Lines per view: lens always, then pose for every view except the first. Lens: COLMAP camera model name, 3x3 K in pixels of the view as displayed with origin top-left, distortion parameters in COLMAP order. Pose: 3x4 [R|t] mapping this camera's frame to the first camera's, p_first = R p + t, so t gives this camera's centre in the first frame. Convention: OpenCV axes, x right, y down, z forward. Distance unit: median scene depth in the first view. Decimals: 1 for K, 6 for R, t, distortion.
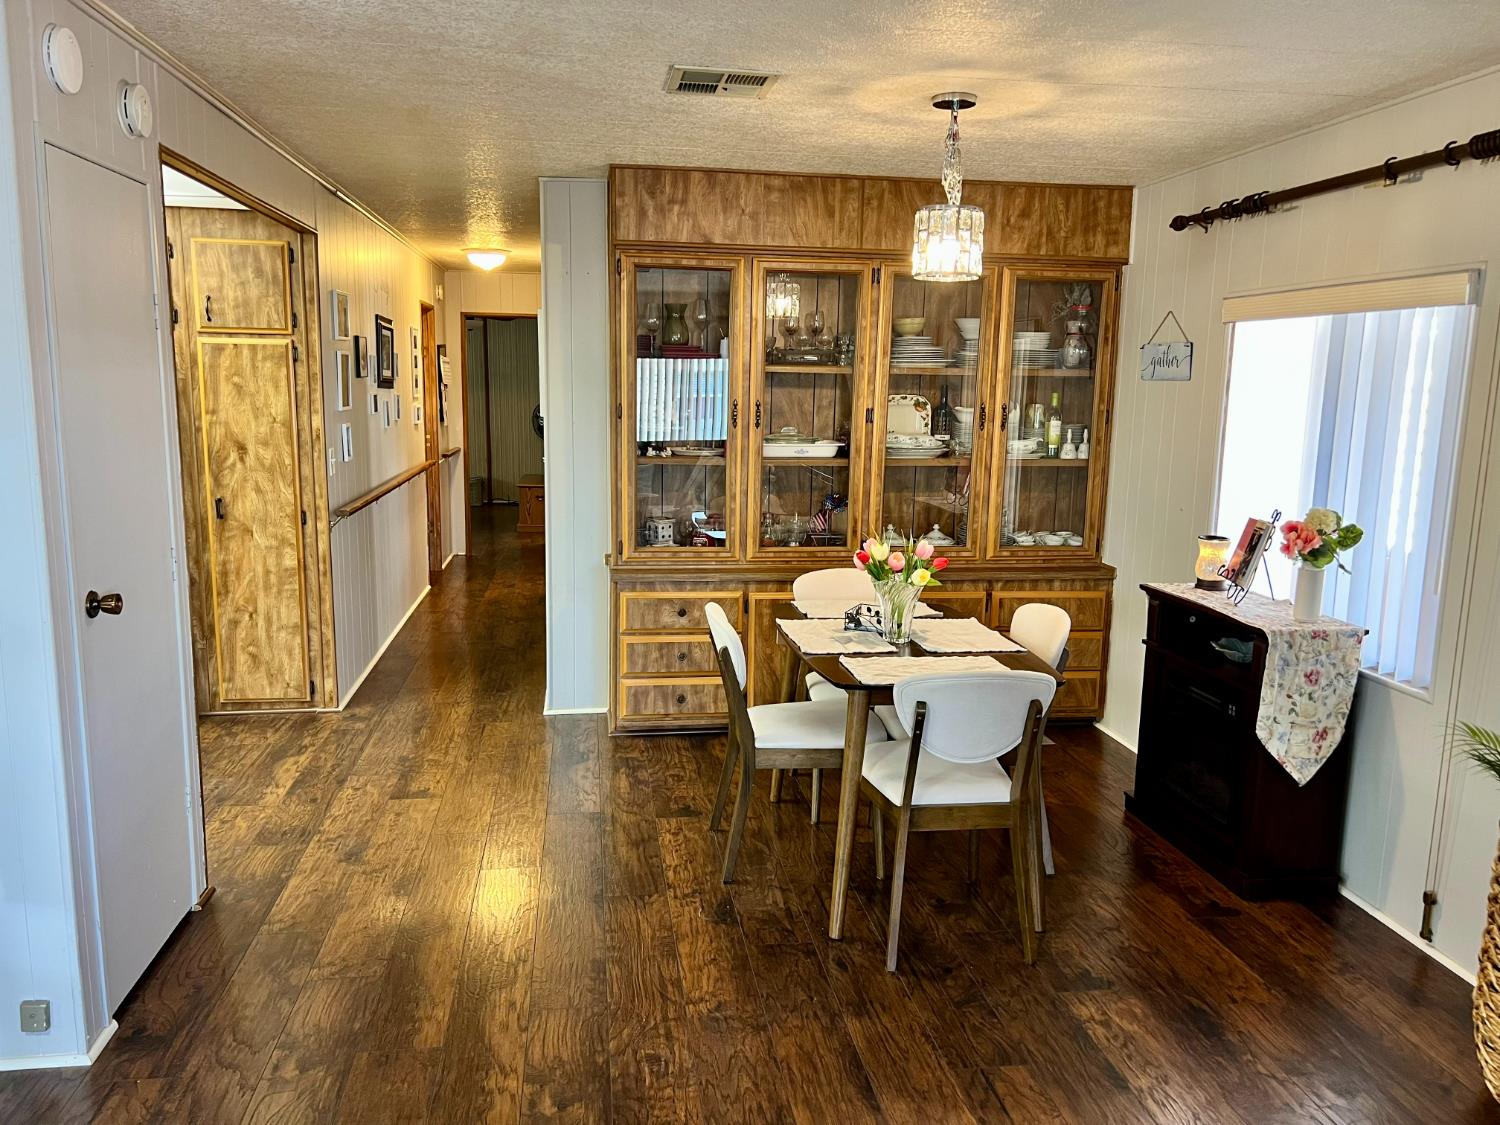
lens RADIAL K [[1135.6, 0, 756.1], [0, 1135.6, 572.1], [0, 0, 1]] dist [0.050929, -0.010526]
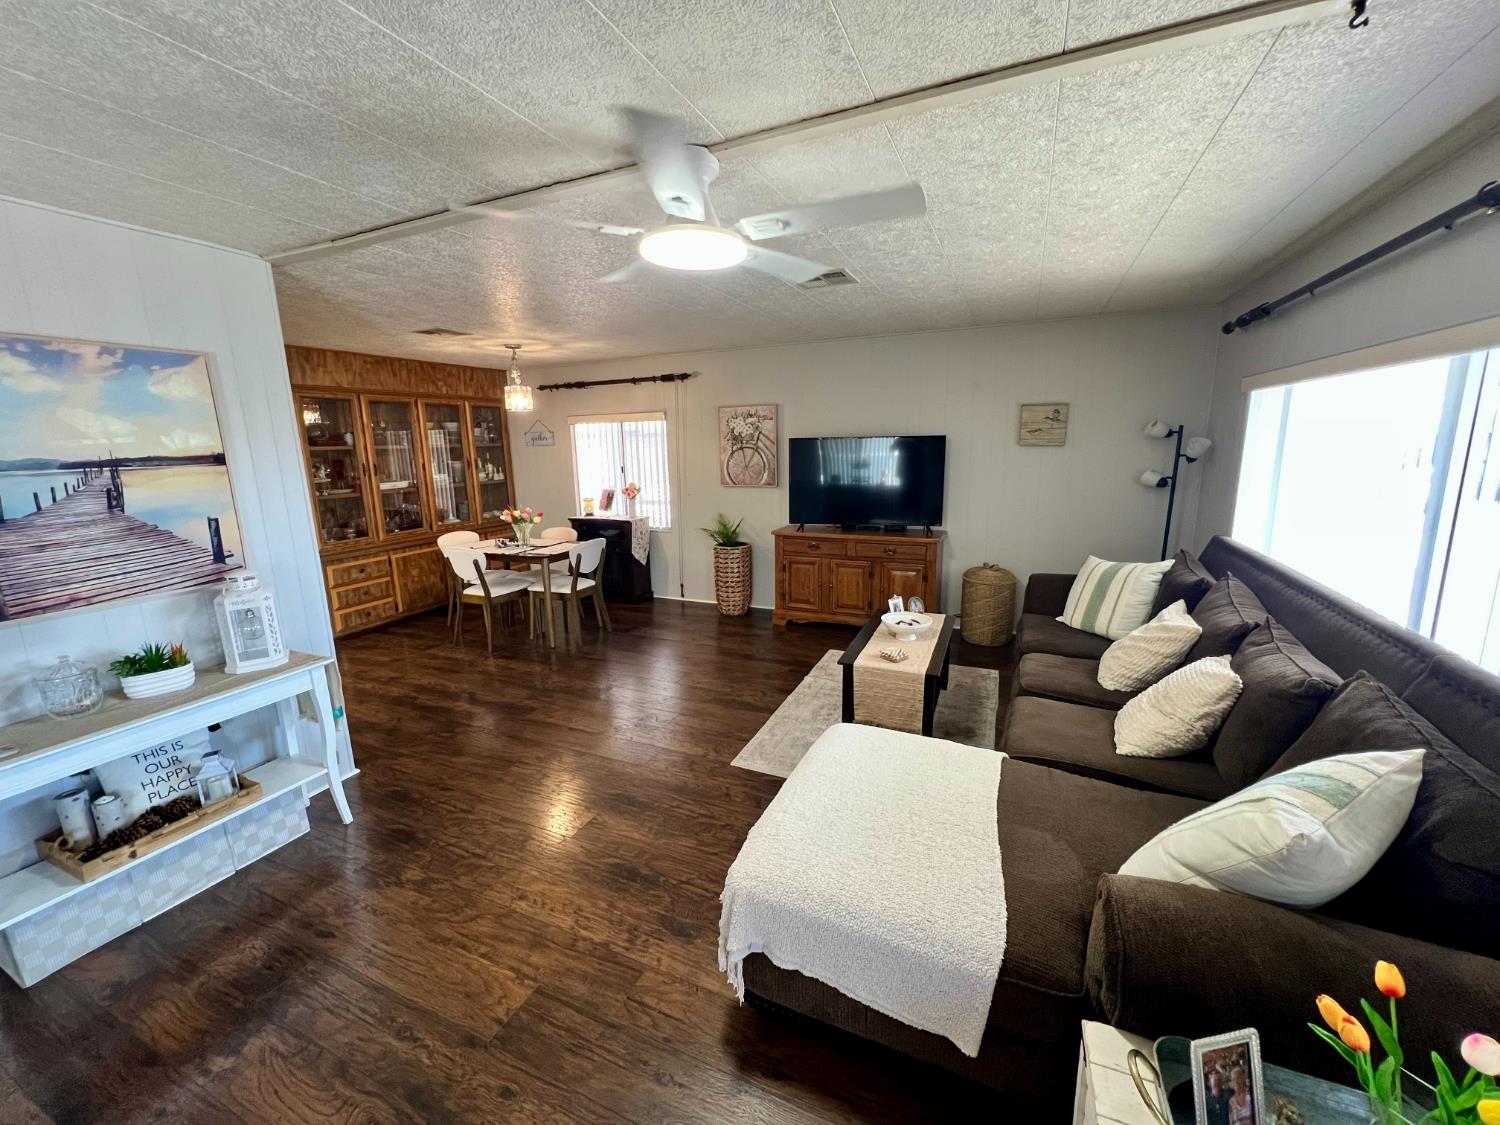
lens RADIAL K [[601.9, 0, 746.0], [0, 601.9, 557.7], [0, 0, 1]] dist [-0.003155, 0.000136]
pose [[0.550695, -0.195197, 0.811562, -0.565702], [0.178529, 0.977317, 0.113921, 0.013323], [-0.815391, 0.082152, 0.573052, -0.168867]]
